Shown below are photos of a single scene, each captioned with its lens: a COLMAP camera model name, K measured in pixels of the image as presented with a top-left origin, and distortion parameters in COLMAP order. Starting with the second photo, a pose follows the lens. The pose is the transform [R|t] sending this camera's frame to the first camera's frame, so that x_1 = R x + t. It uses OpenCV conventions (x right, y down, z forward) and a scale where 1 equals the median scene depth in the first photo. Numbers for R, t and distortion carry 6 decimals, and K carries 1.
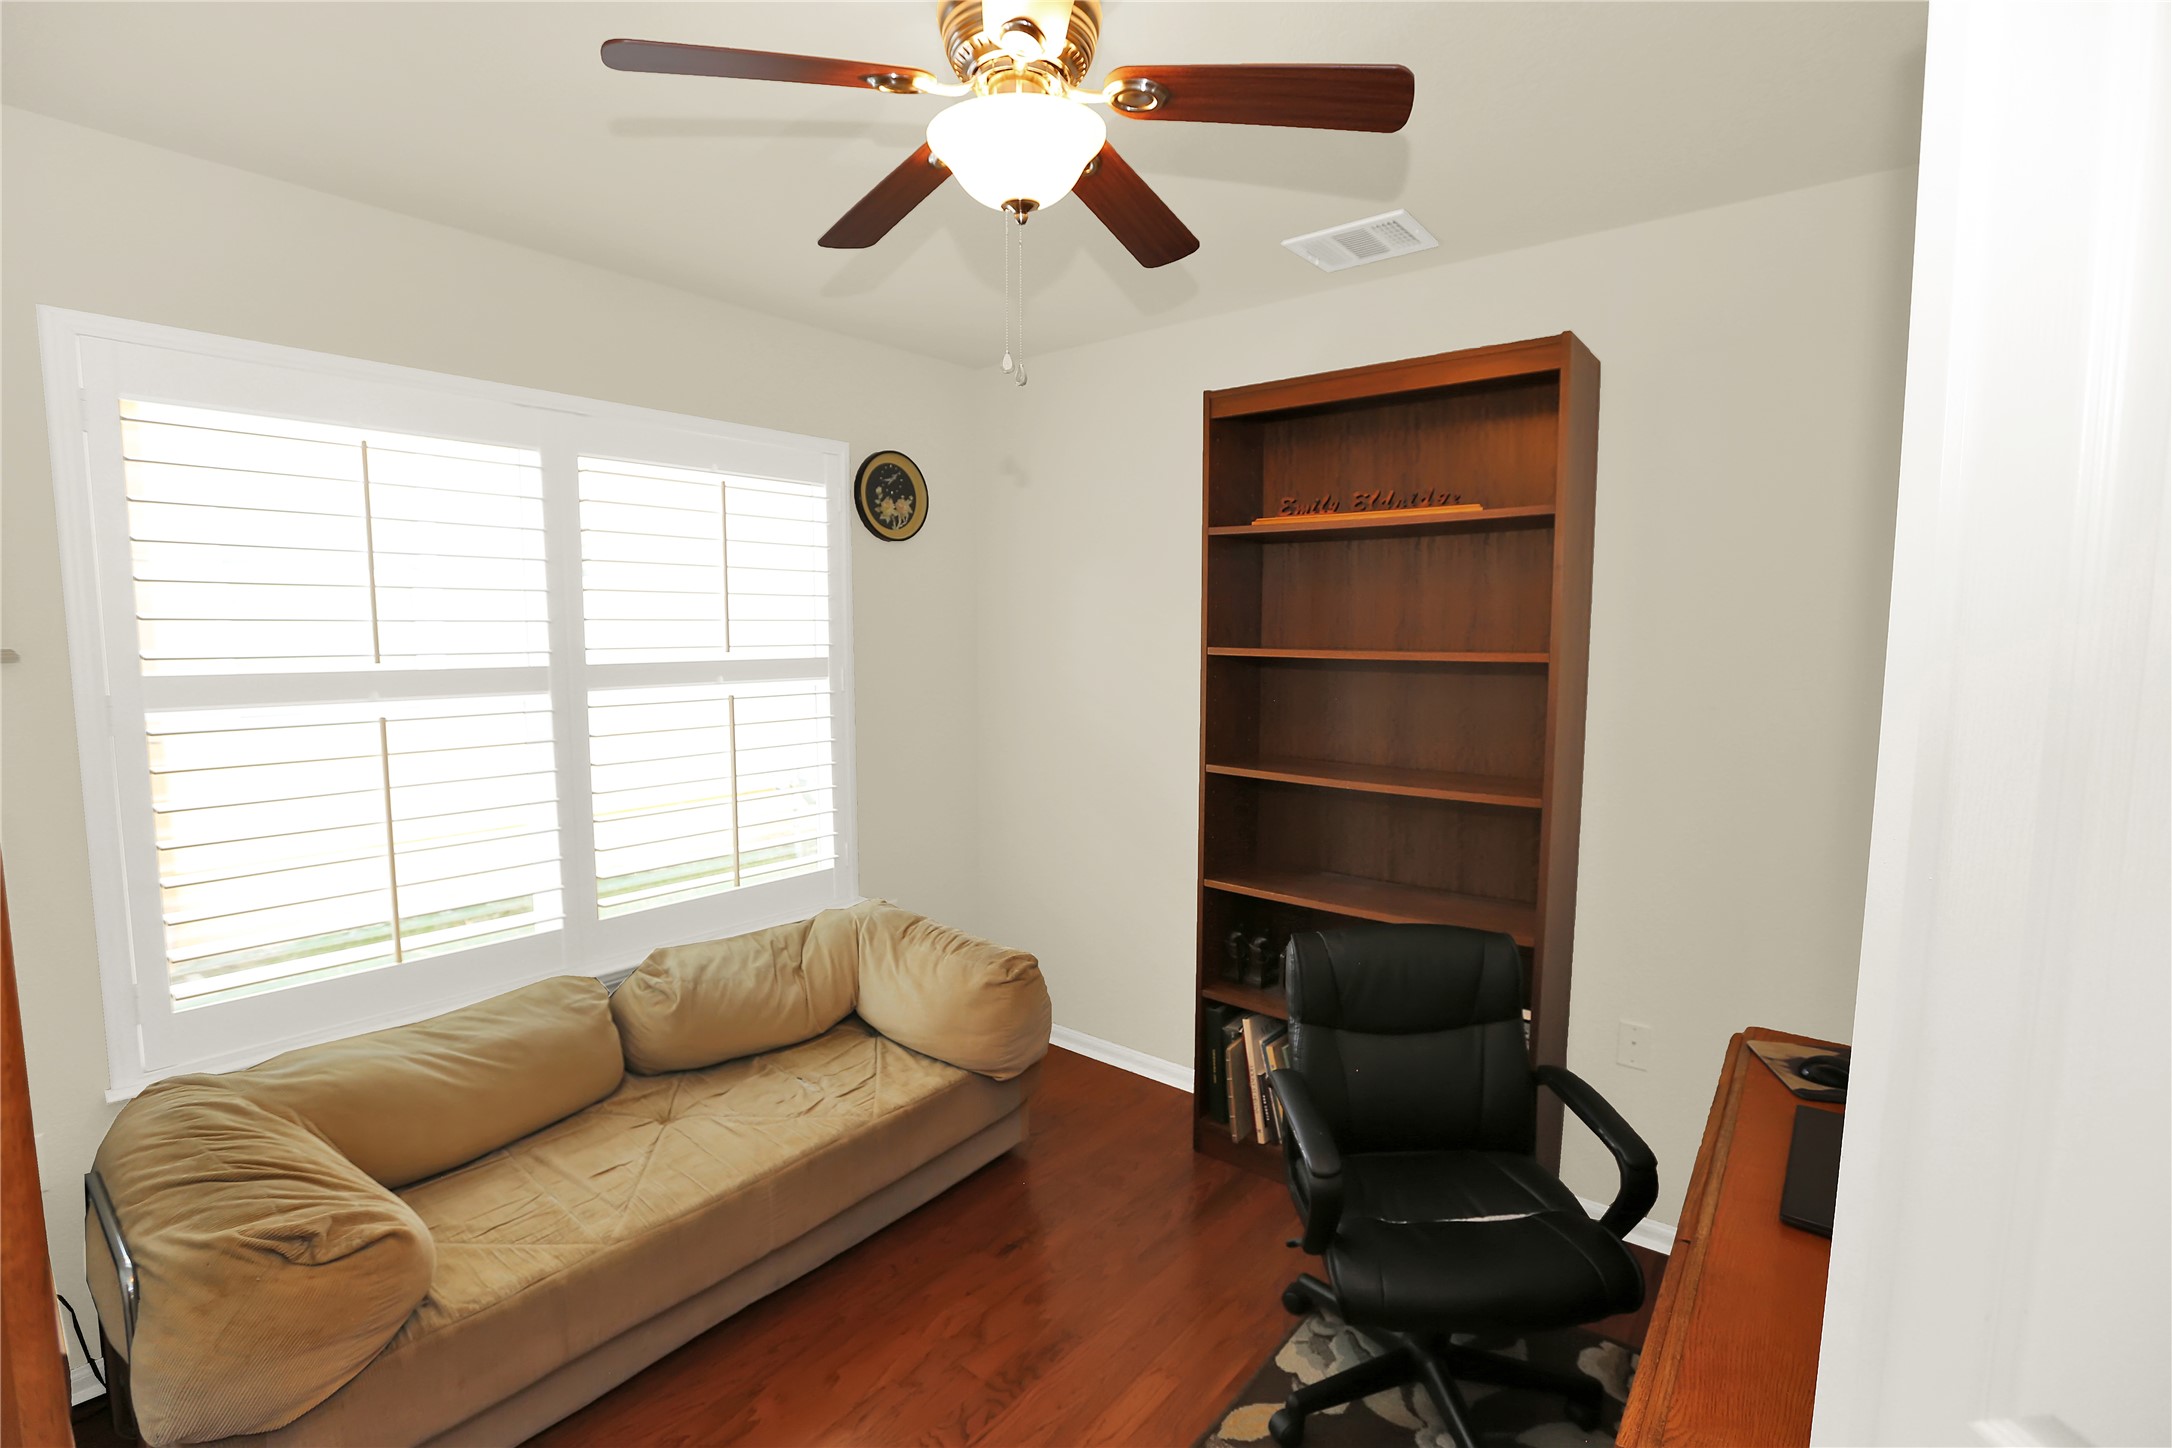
lens RADIAL K [[981.4, 0, 1083.3], [0, 981.4, 722.9], [0, 0, 1]] dist [-0.059034, 0.021617]
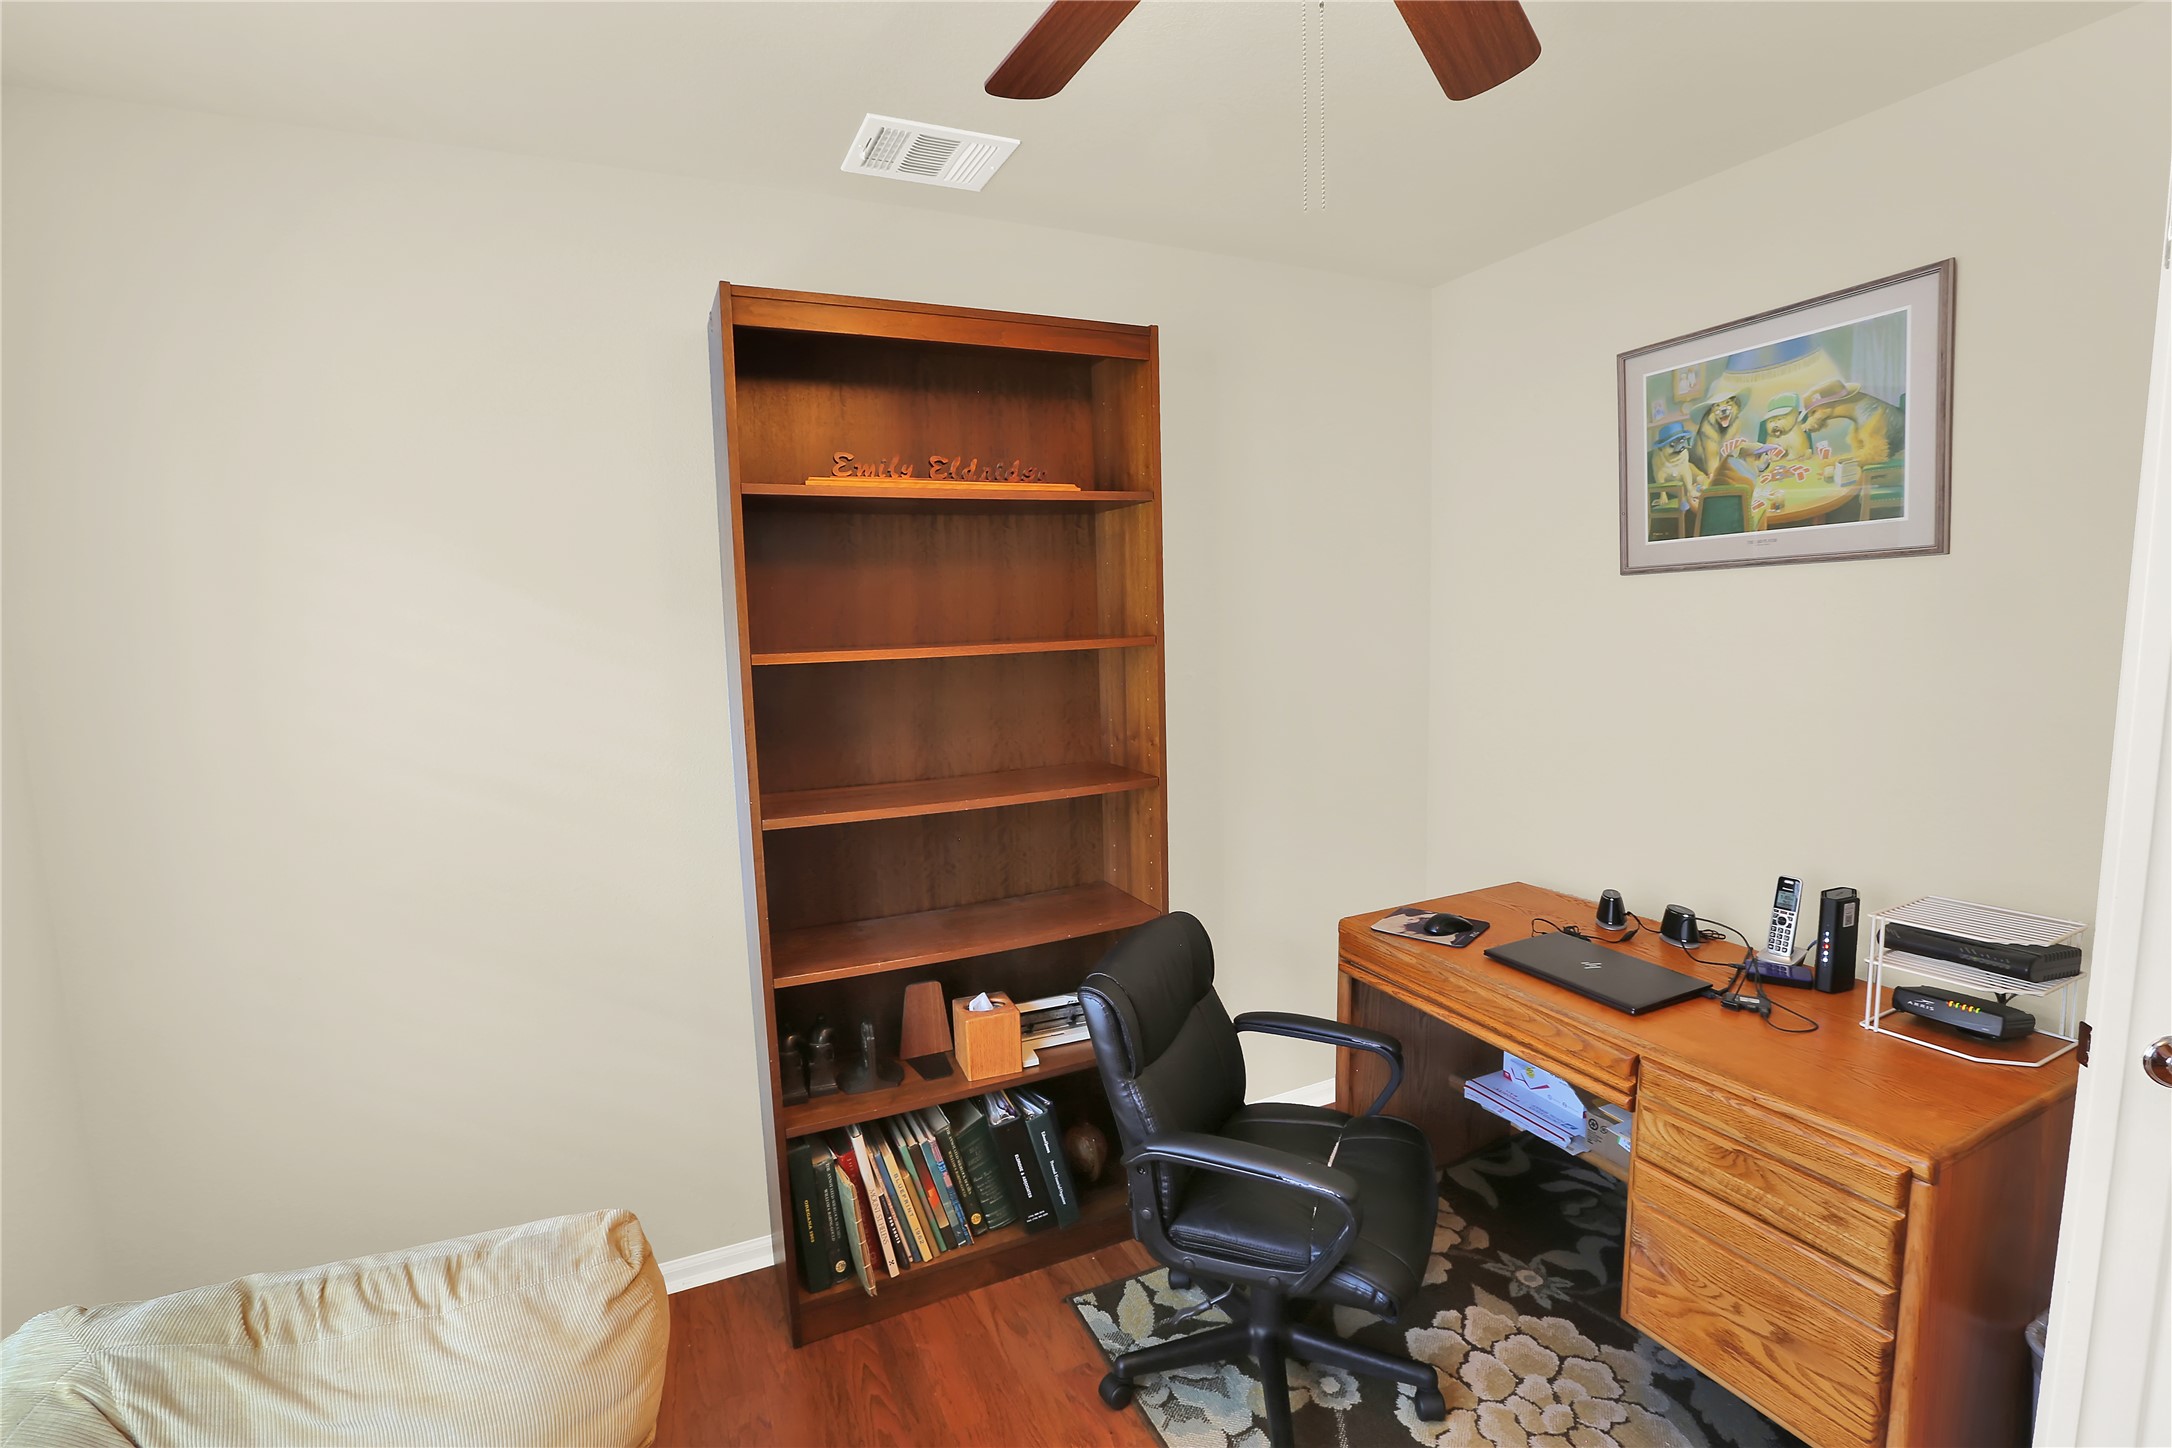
lens RADIAL K [[981.4, 0, 1083.3], [0, 981.4, 722.9], [0, 0, 1]] dist [-0.059034, 0.021617]
pose [[0.438281, -0.118683, 0.890968, -0.414324], [0.115208, 0.990486, 0.075267, -0.056427], [-0.891424, 0.069659, 0.447784, 0.503501]]
